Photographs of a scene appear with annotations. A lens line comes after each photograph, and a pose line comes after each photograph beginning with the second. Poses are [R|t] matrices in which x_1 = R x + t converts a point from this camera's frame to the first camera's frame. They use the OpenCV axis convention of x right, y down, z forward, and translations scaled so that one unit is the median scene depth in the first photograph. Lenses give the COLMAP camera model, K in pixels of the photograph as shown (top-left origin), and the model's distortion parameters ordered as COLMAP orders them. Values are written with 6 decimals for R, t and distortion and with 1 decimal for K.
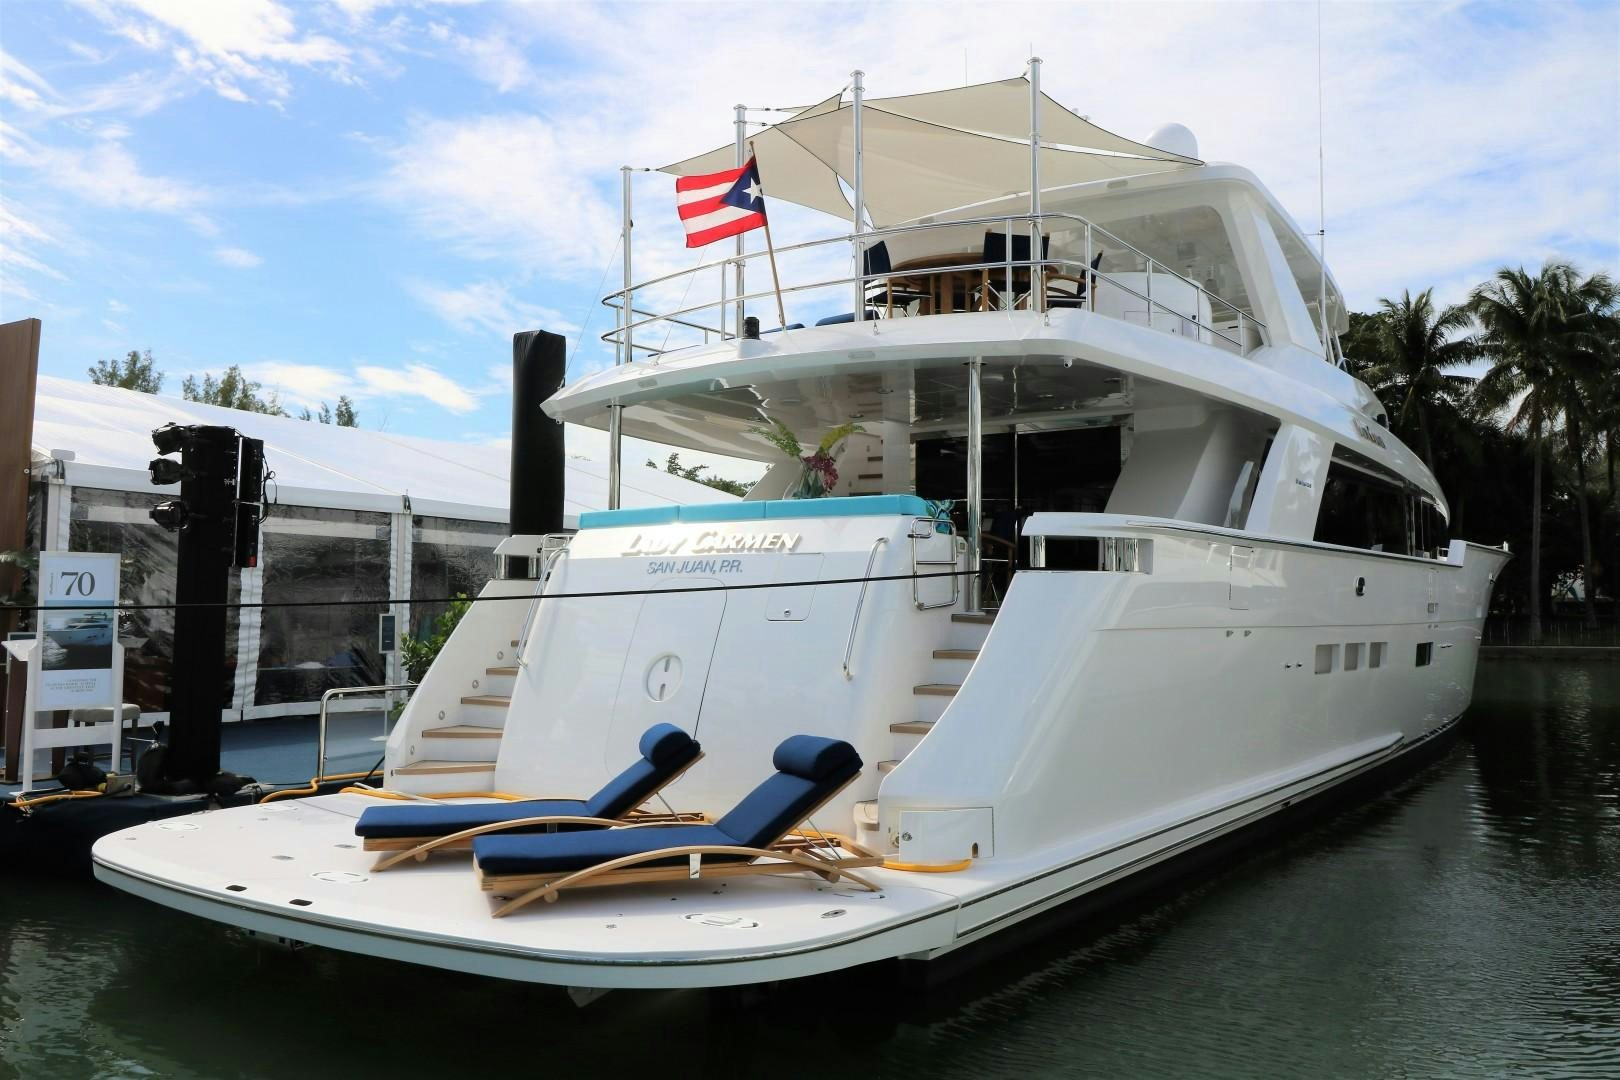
lens RADIAL K [[1110.5, 0, 810.0], [0, 1110.5, 574.1], [0, 0, 1]] dist [0.027903, 0.002085]
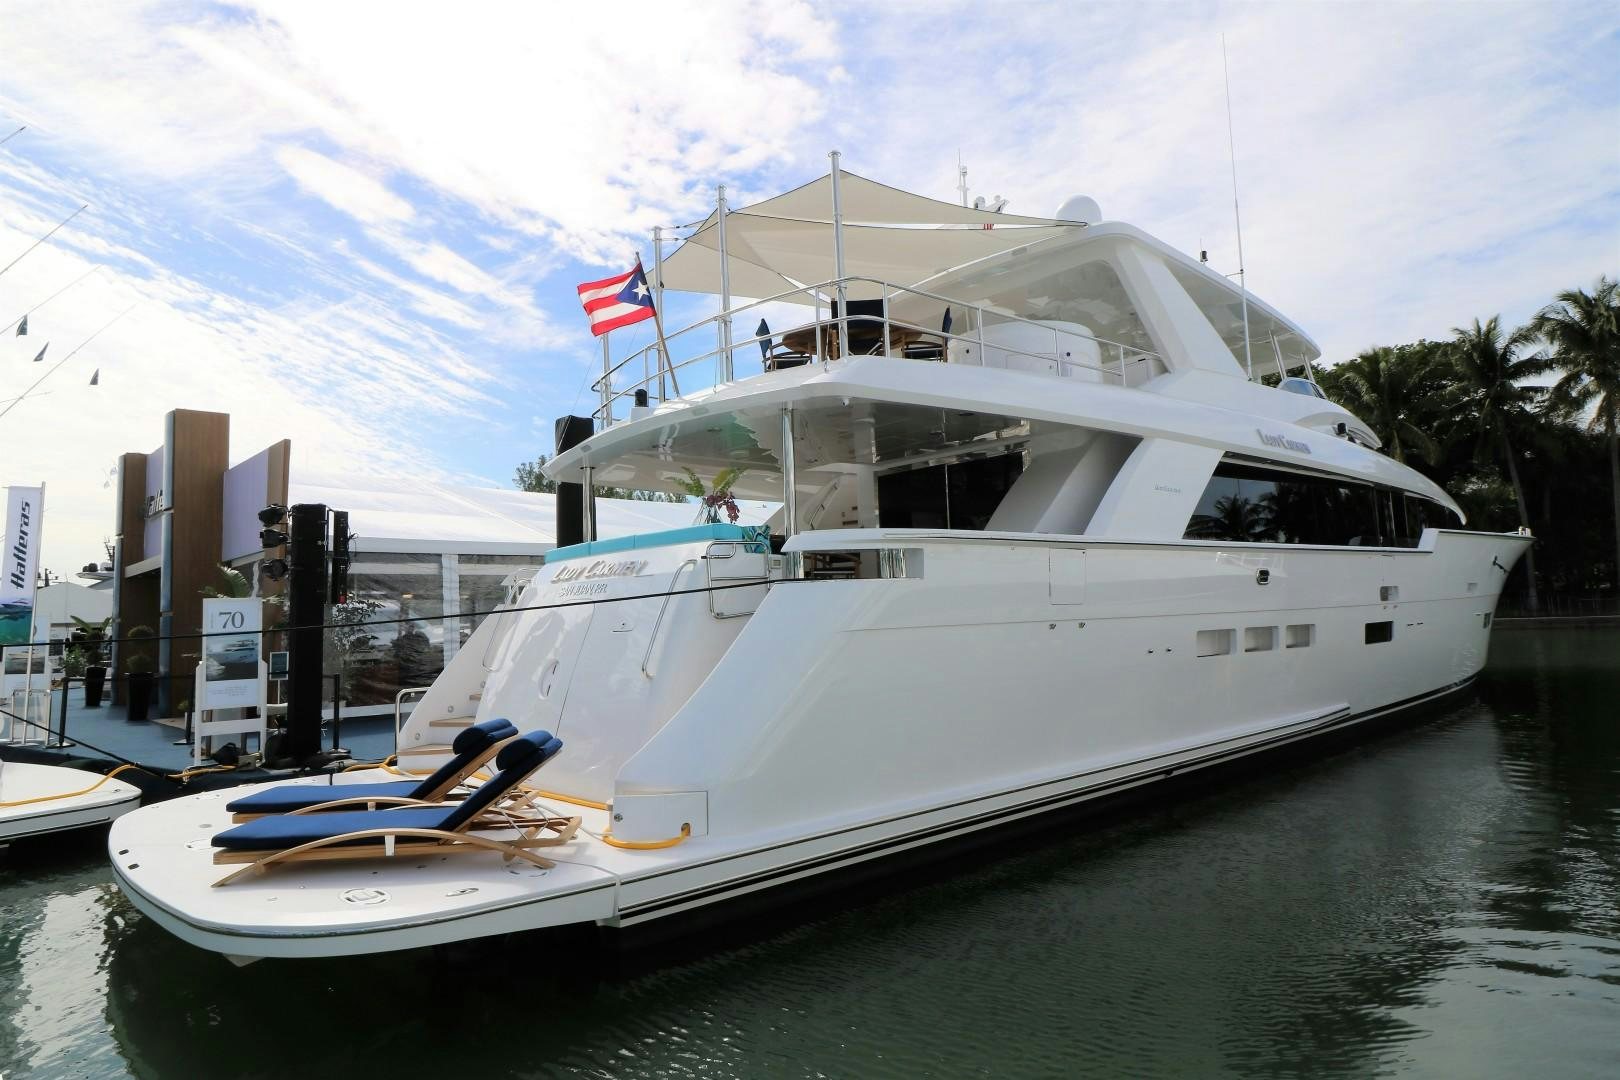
lens RADIAL K [[816.3, 0, 861.6], [0, 816.3, 569.3], [0, 0, 1]] dist [0.003161, -0.000279]
pose [[0.977126, -0.050327, -0.206623, 0.298496], [0.046454, 0.998643, -0.023559, 0.004700], [0.207528, 0.013422, 0.978137, 0.121230]]
